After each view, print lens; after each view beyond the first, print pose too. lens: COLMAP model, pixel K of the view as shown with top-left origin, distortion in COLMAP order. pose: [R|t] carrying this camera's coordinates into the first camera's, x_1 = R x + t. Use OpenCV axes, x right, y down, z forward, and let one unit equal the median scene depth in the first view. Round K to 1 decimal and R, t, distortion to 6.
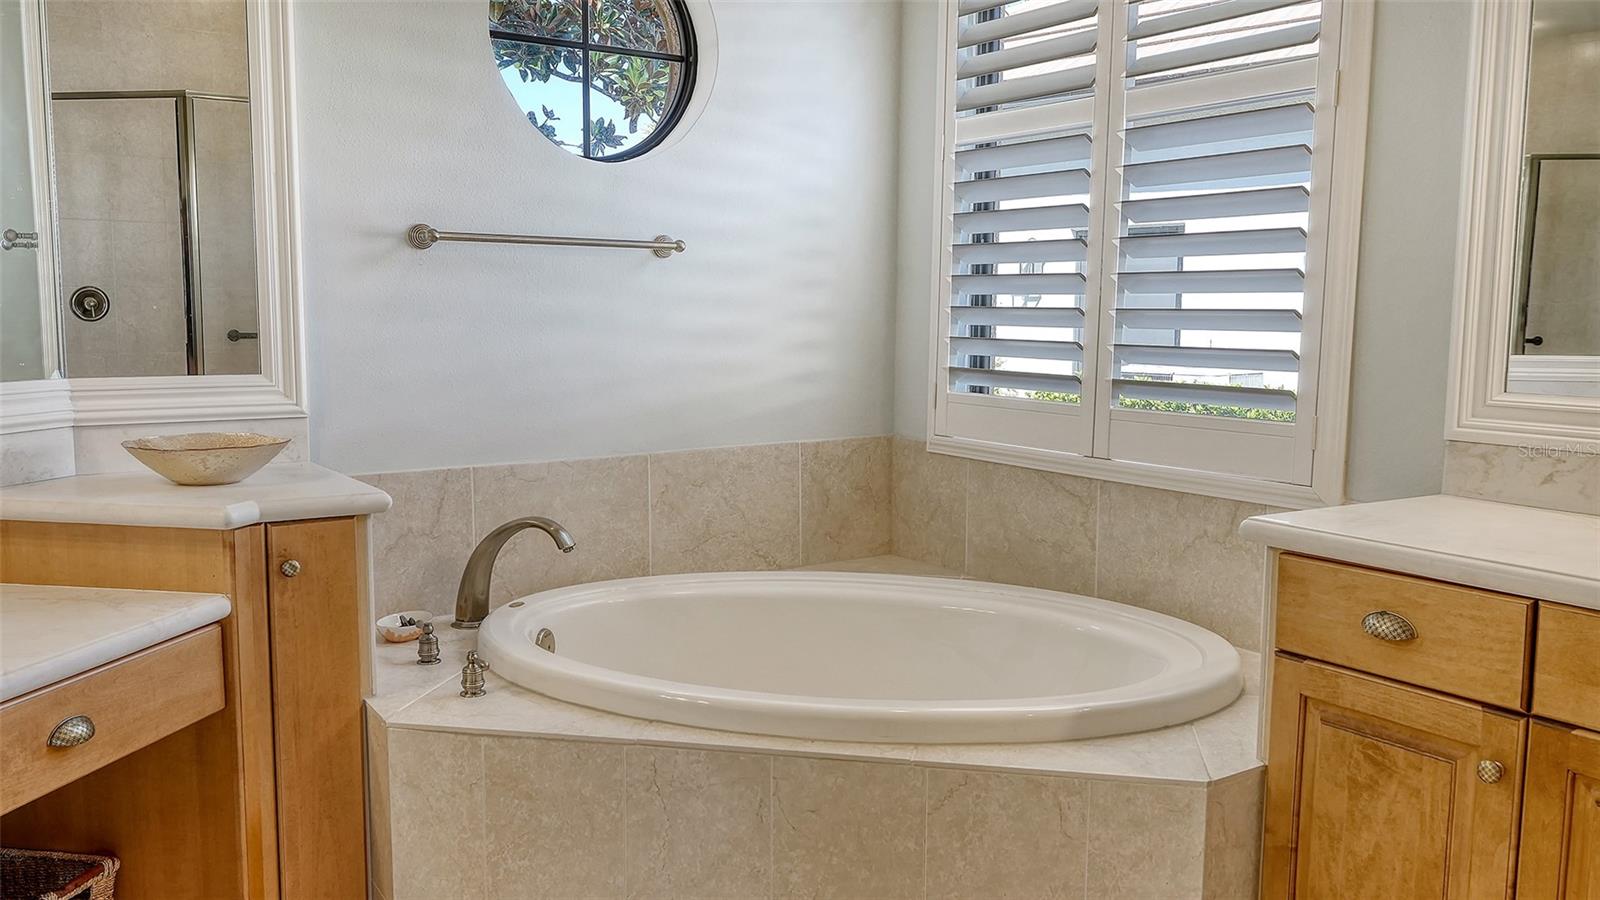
lens RADIAL K [[1253.6, 0, 797.3], [0, 1253.6, 452.3], [0, 0, 1]] dist [-0.008964, 0.007912]
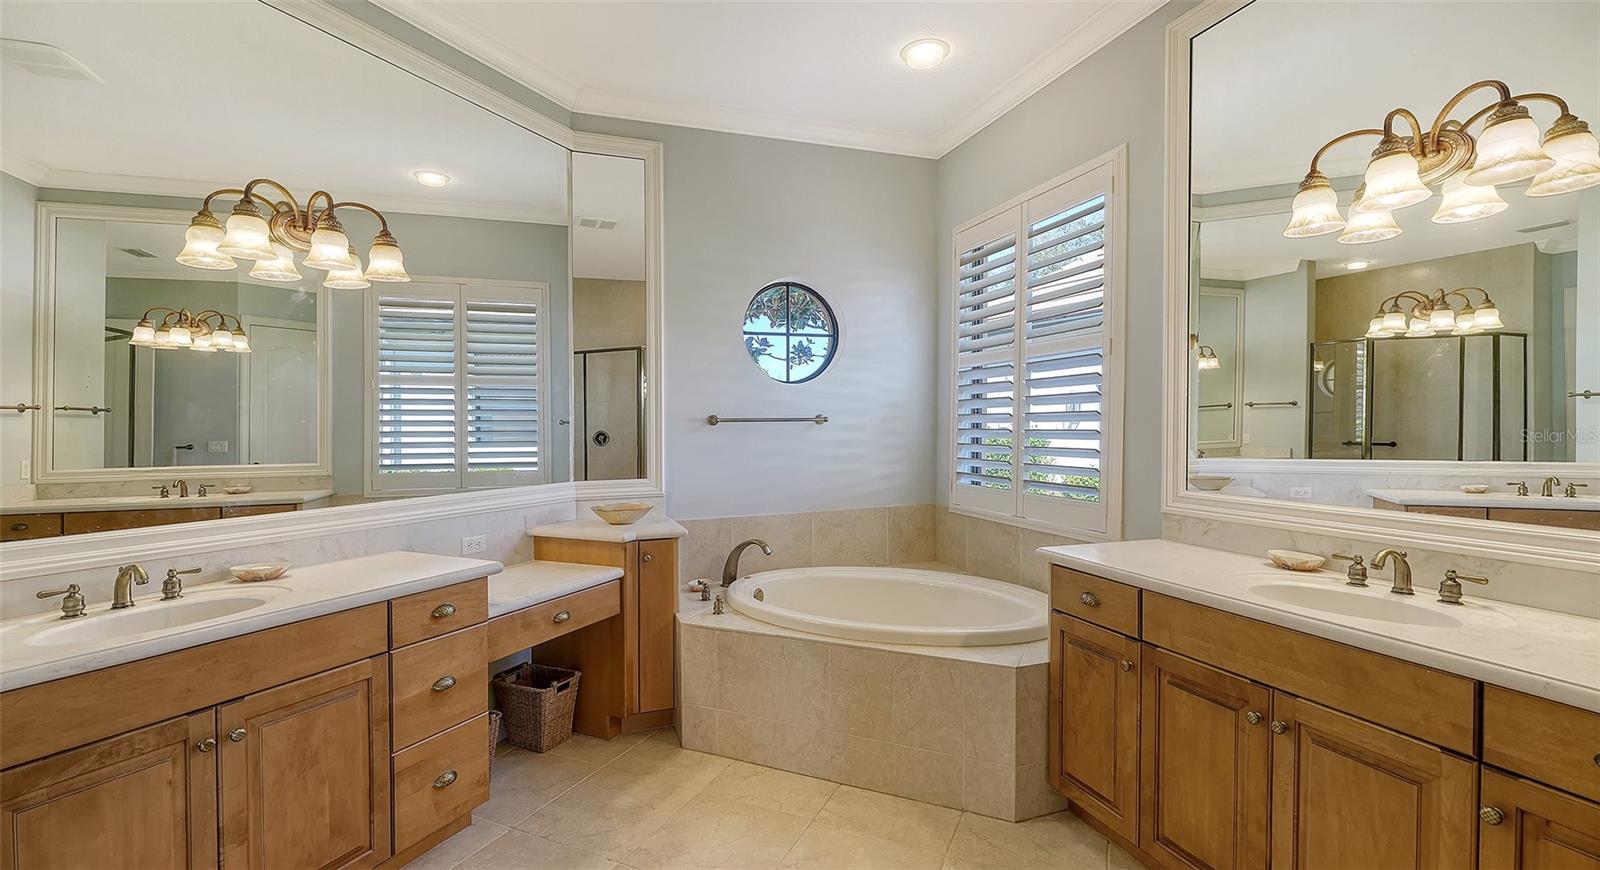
lens RADIAL K [[670.0, 0, 804.9], [0, 670.0, 439.7], [0, 0, 1]] dist [-0.000098, 0.000065]
pose [[0.972648, -0.011308, -0.232010, 0.206141], [-0.010896, 0.995494, -0.094200, -0.020174], [0.232029, 0.094152, 0.968141, -0.240204]]
